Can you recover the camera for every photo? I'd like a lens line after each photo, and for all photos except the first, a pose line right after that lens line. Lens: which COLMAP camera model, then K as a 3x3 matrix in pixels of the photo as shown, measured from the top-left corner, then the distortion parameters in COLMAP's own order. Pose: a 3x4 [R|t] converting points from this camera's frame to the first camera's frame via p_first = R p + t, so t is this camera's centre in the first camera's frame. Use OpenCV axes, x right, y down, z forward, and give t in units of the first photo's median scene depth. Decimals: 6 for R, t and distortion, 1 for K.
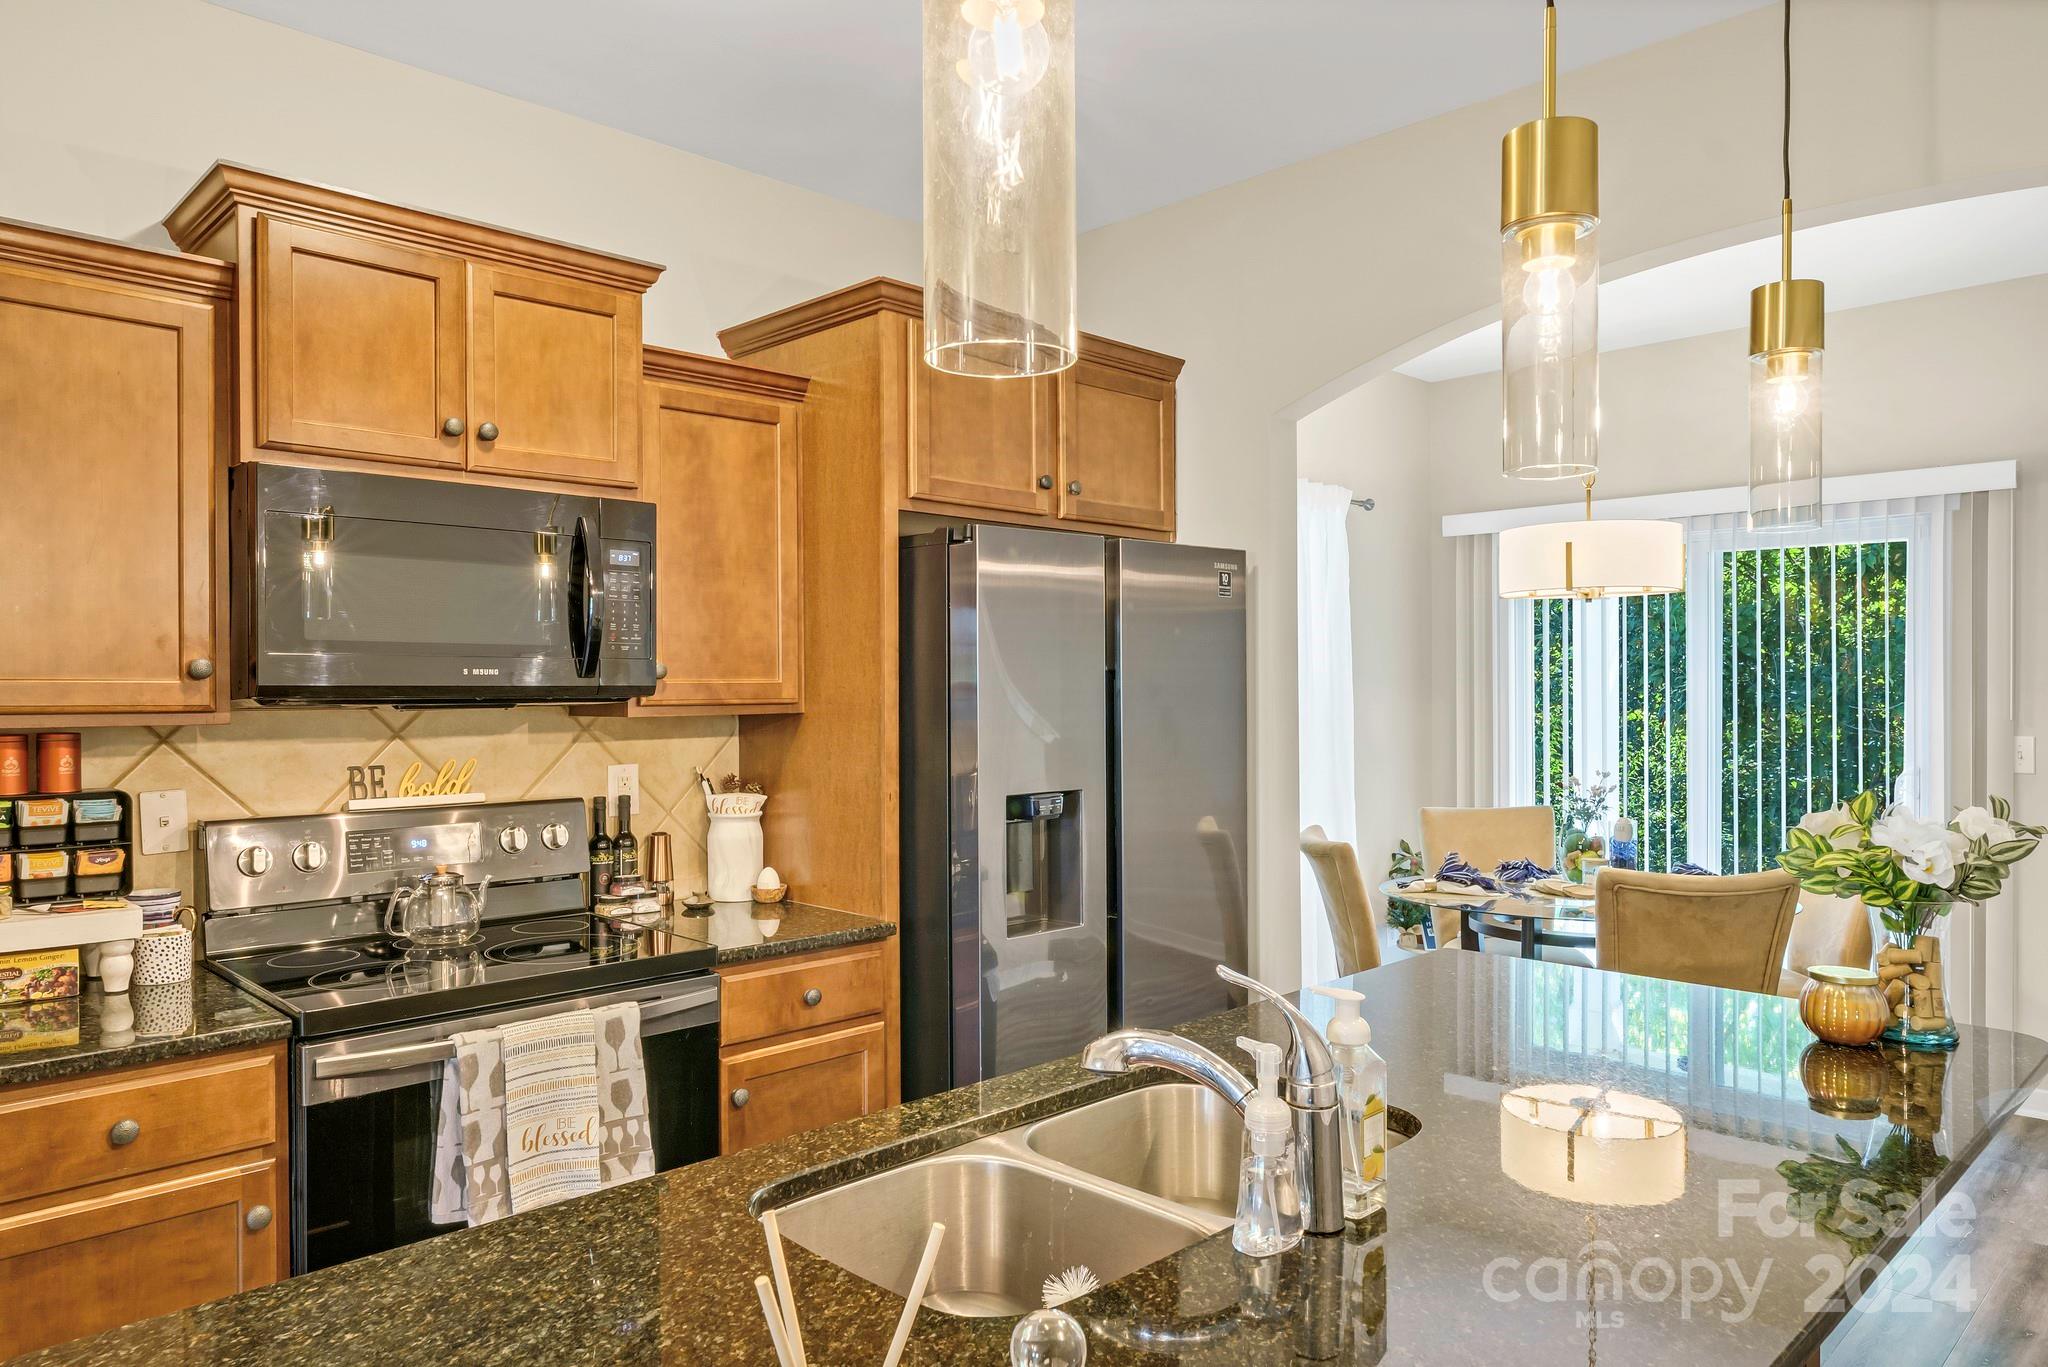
lens RADIAL K [[1326.0, 0, 1023.9], [0, 1326.0, 688.7], [0, 0, 1]] dist [0.001501, 0.000919]
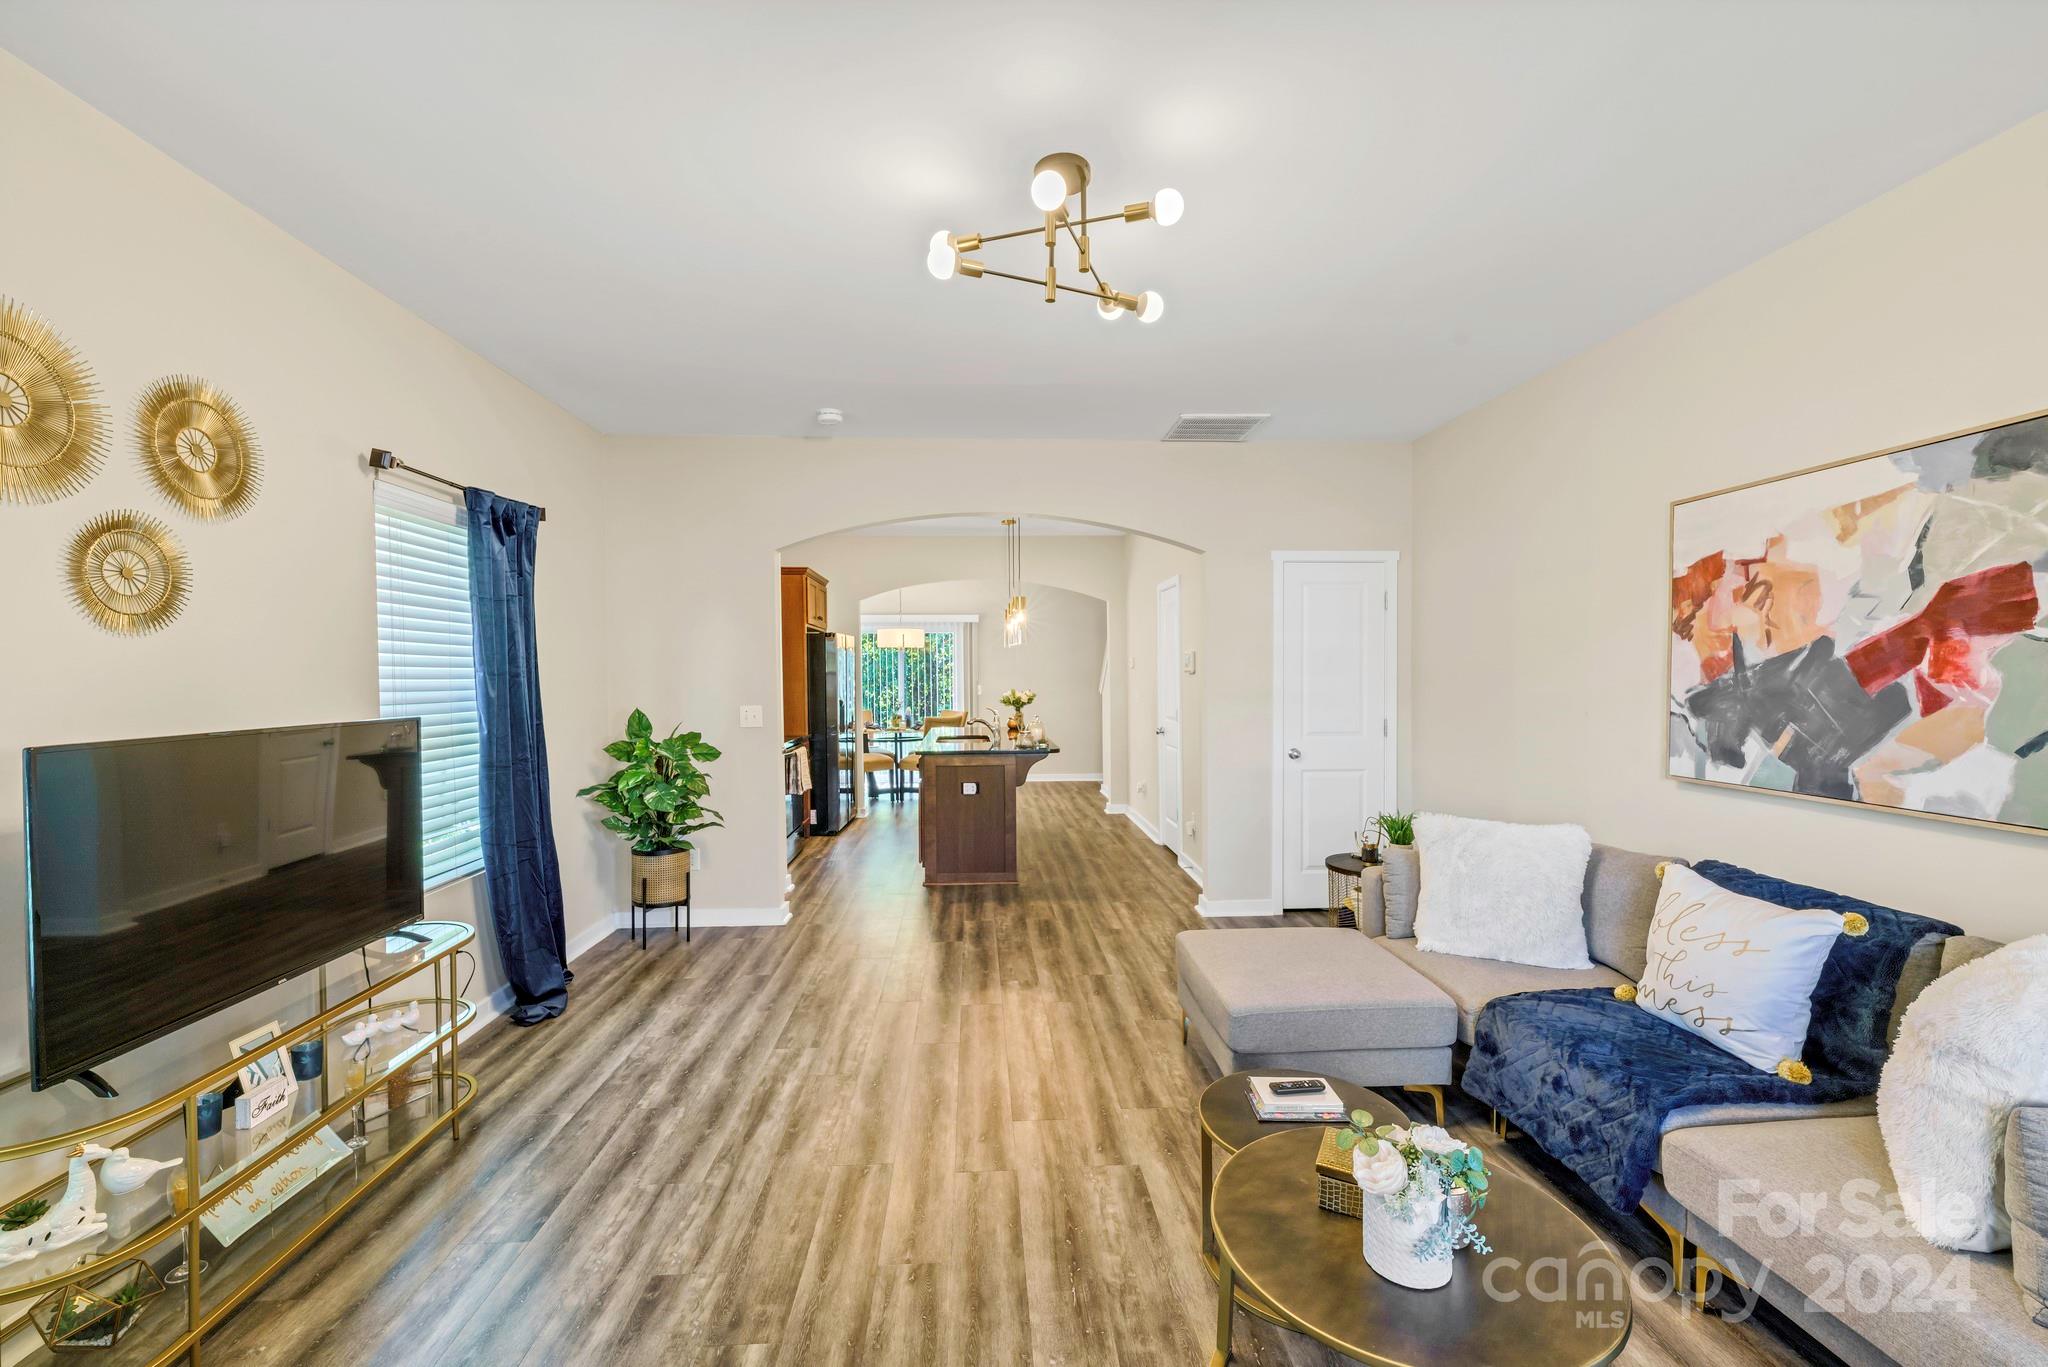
lens RADIAL K [[843.1, 0, 1016.2], [0, 843.1, 691.9], [0, 0, 1]] dist [-0.001431, 0.000099]
pose [[0.661758, -0.020321, 0.749442, -1.557641], [0.007788, 0.999765, 0.020231, 0.007841], [-0.749677, -0.007552, 0.661760, -1.084380]]
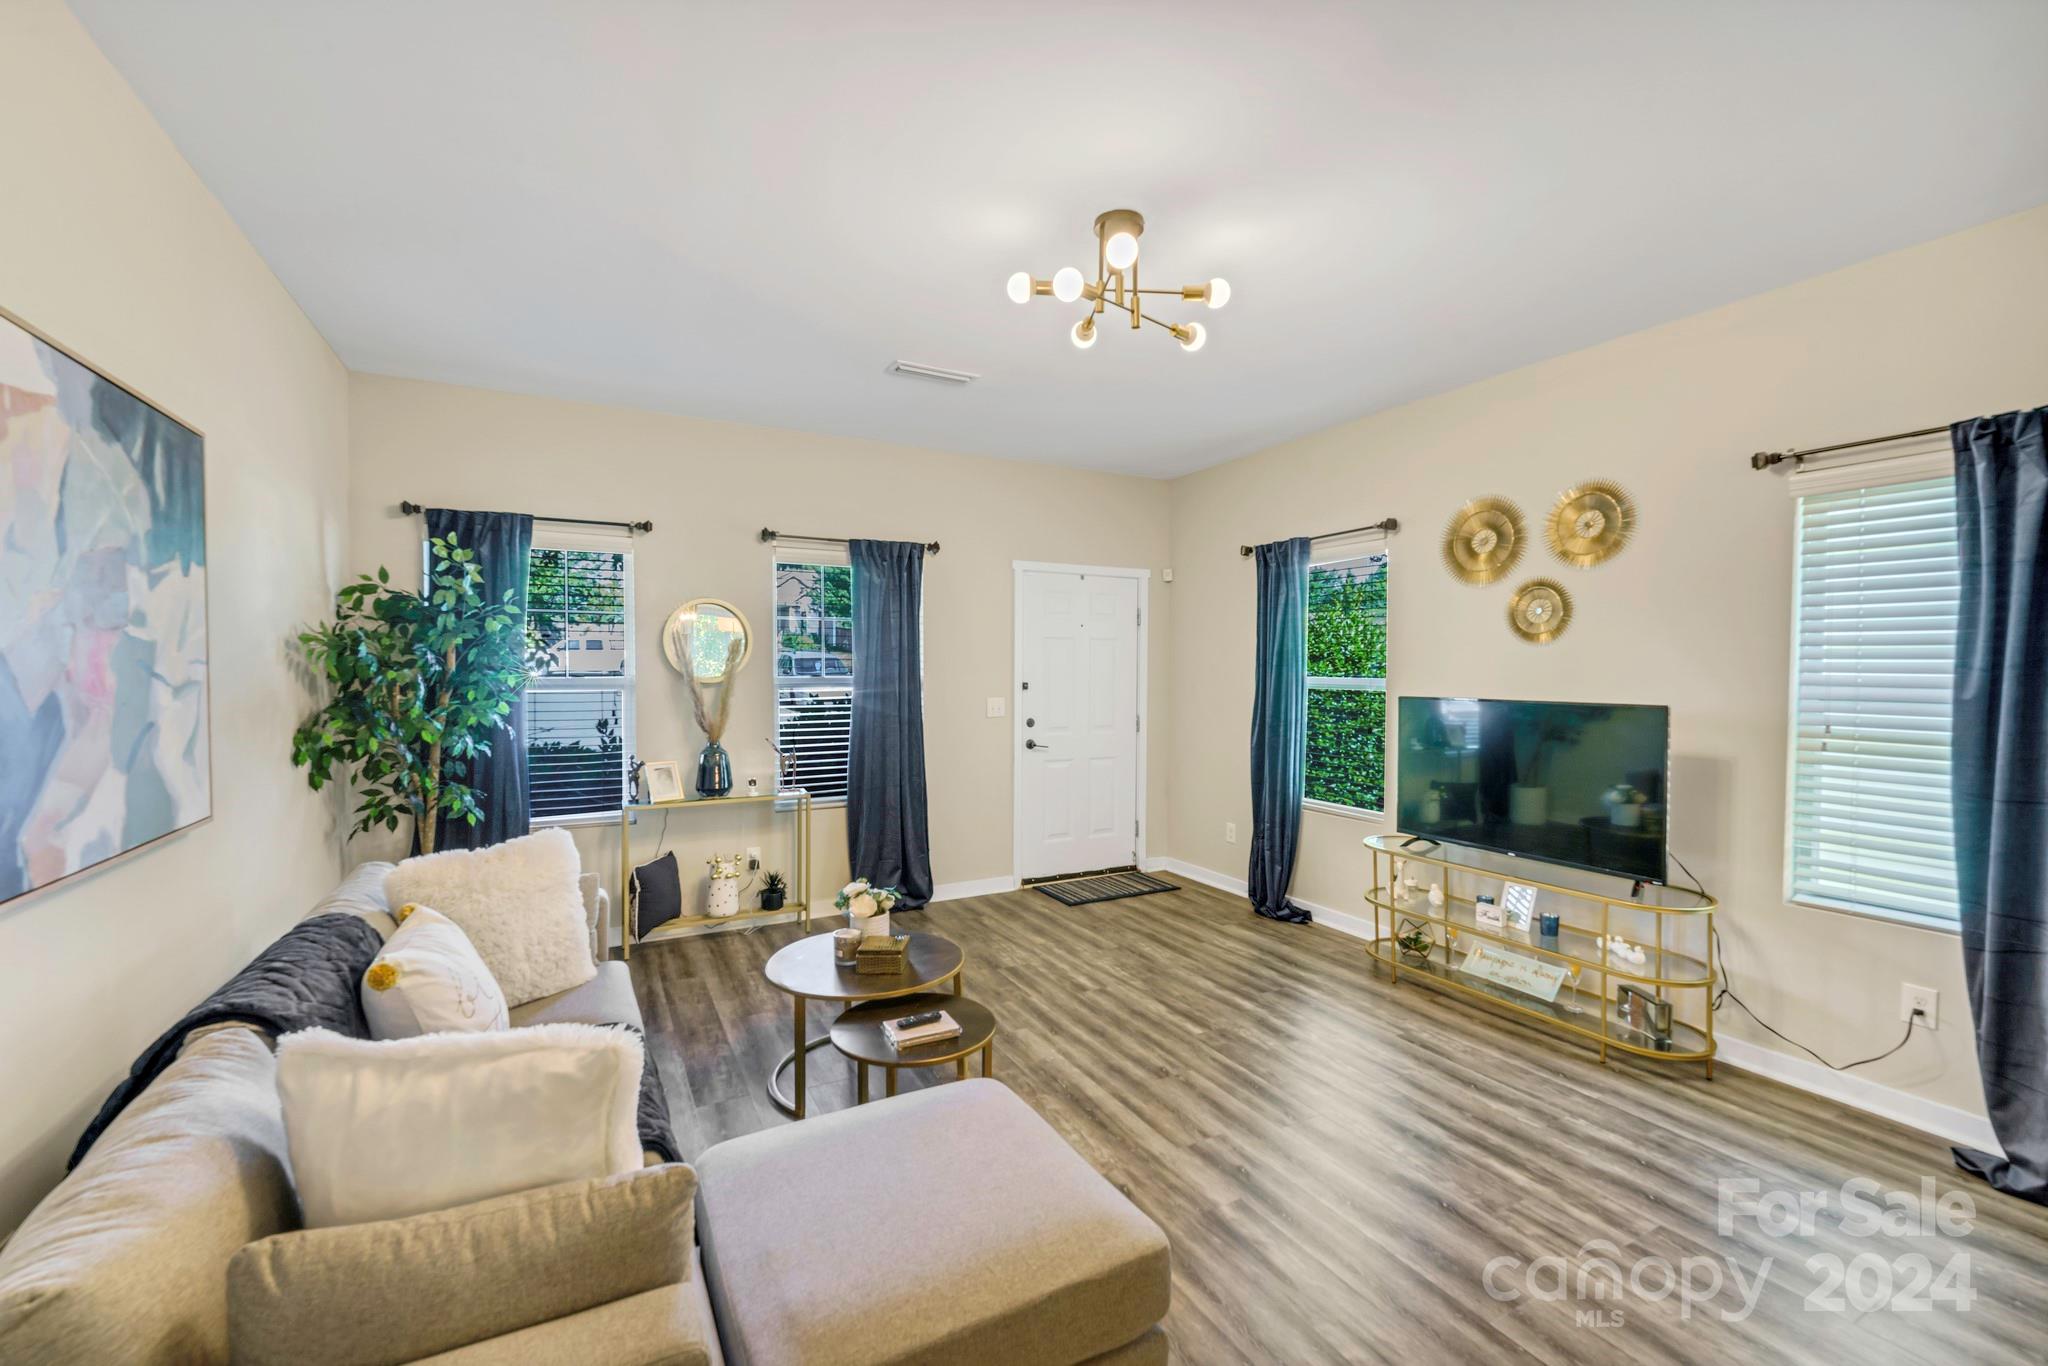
lens RADIAL K [[843.1, 0, 1016.2], [0, 843.1, 691.4], [0, 0, 1]] dist [-0.001431, 0.000099]
pose [[-0.283911, 0.028645, -0.958423, -0.101129], [-0.003940, 0.999510, 0.031040, 0.002766], [0.958842, 0.012589, -0.283659, -0.465677]]
